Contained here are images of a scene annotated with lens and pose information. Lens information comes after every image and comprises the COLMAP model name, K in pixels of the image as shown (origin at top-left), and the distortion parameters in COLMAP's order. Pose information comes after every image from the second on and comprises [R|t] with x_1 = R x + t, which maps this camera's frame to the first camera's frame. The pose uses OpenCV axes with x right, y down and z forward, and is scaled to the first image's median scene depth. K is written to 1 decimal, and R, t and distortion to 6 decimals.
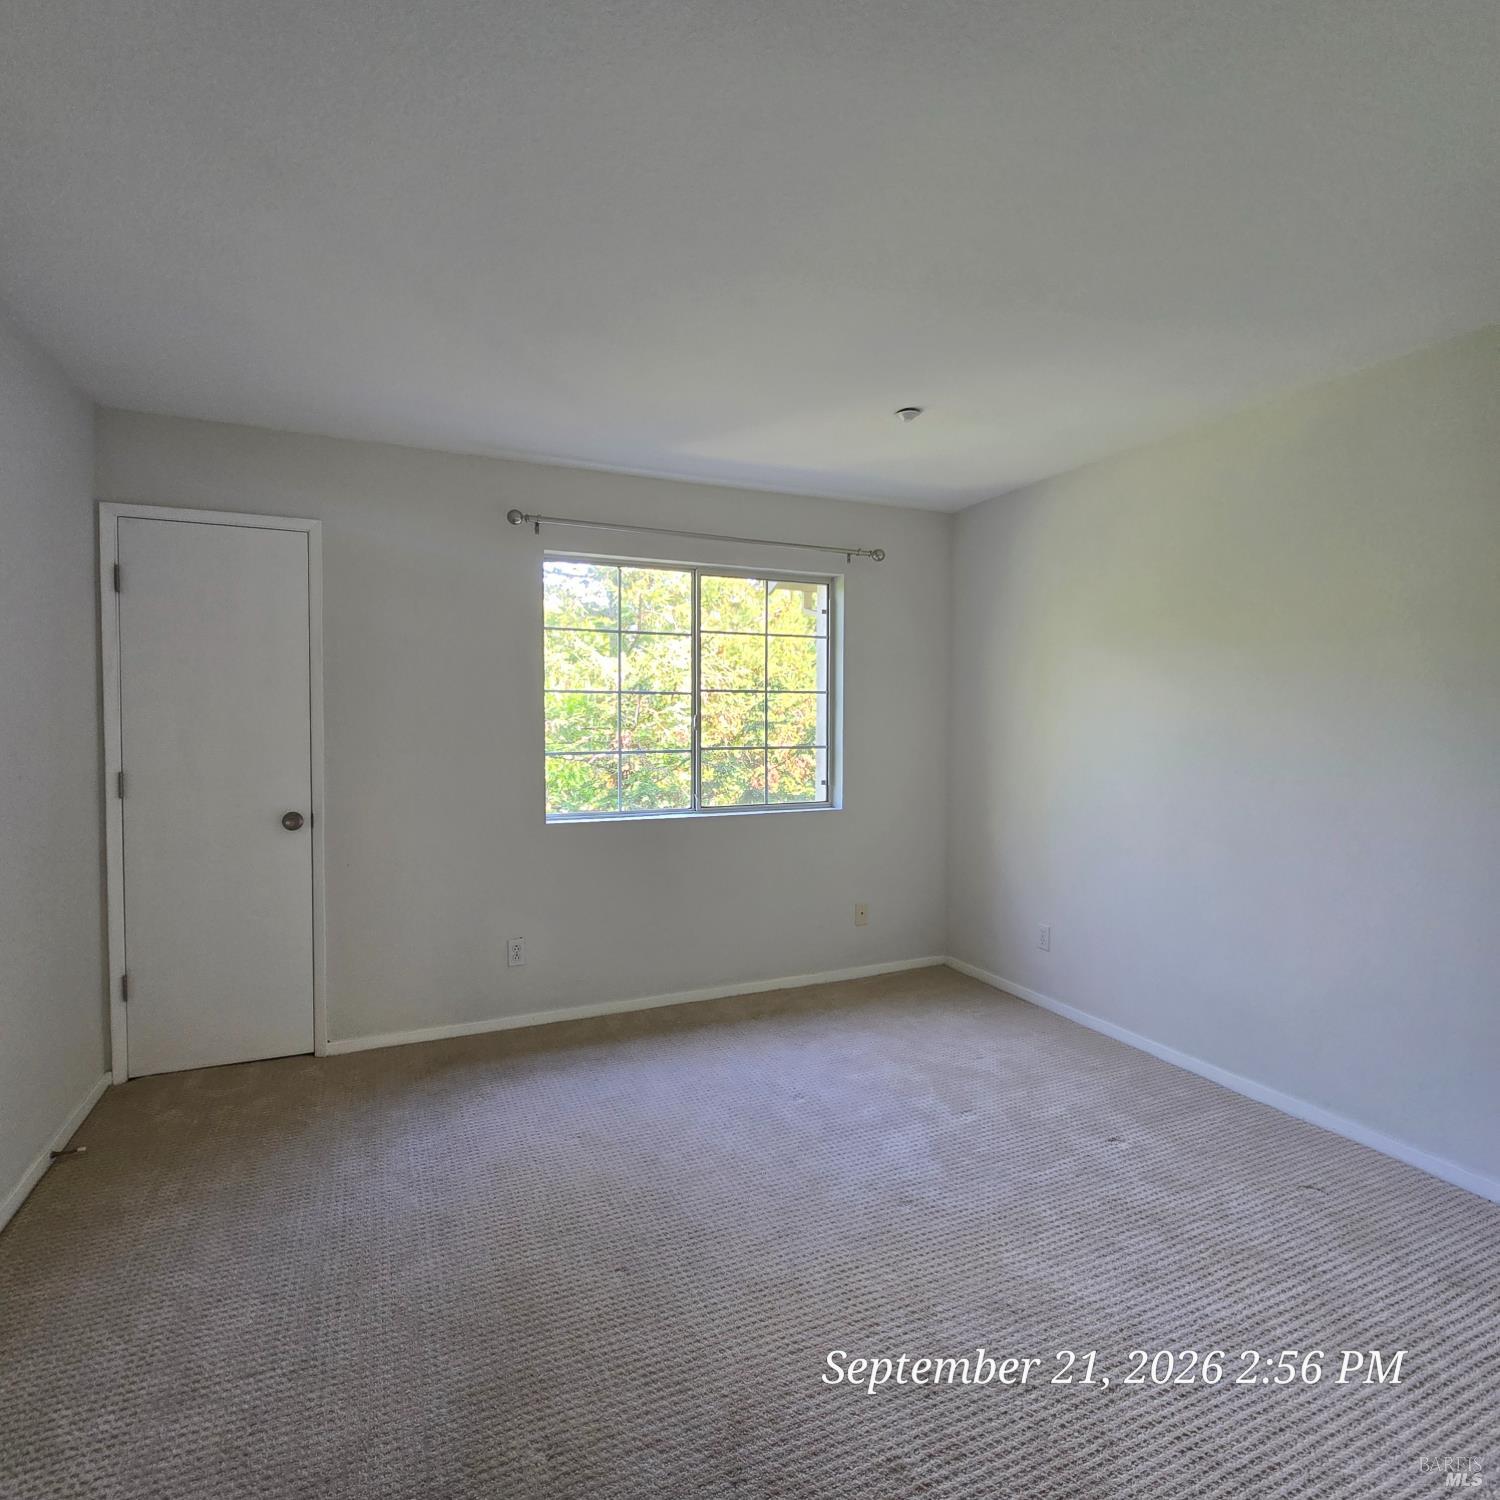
lens RADIAL K [[822.1, 0, 730.6], [0, 822.1, 740.1], [0, 0, 1]] dist [-0.000400, -0.001261]
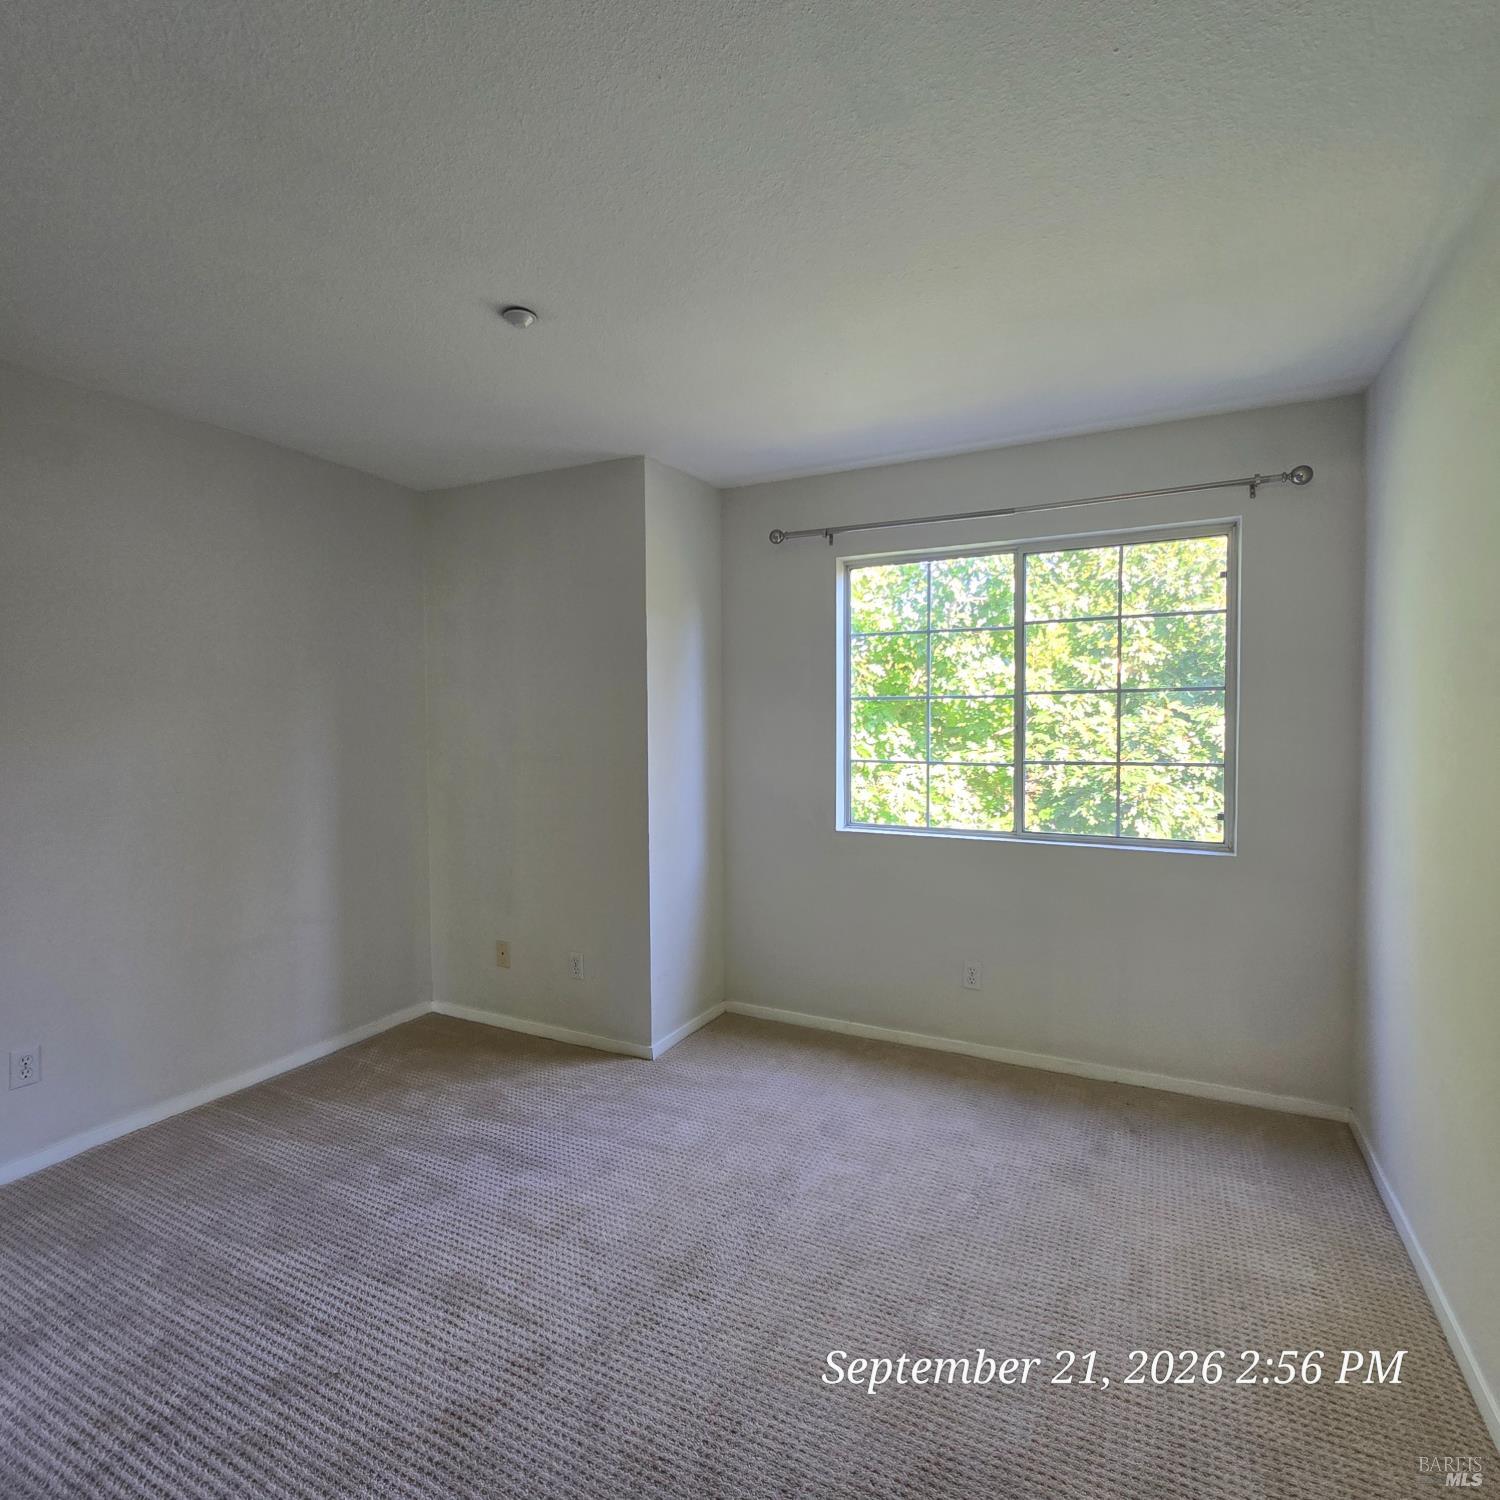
lens RADIAL K [[839.6, 0, 745.8], [0, 839.6, 765.6], [0, 0, 1]] dist [0.000156, -0.000159]
pose [[0.621952, 0.032805, -0.782368, 0.456313], [-0.017598, 0.999455, 0.027918, -0.005537], [0.782858, -0.003596, 0.622191, 0.247112]]
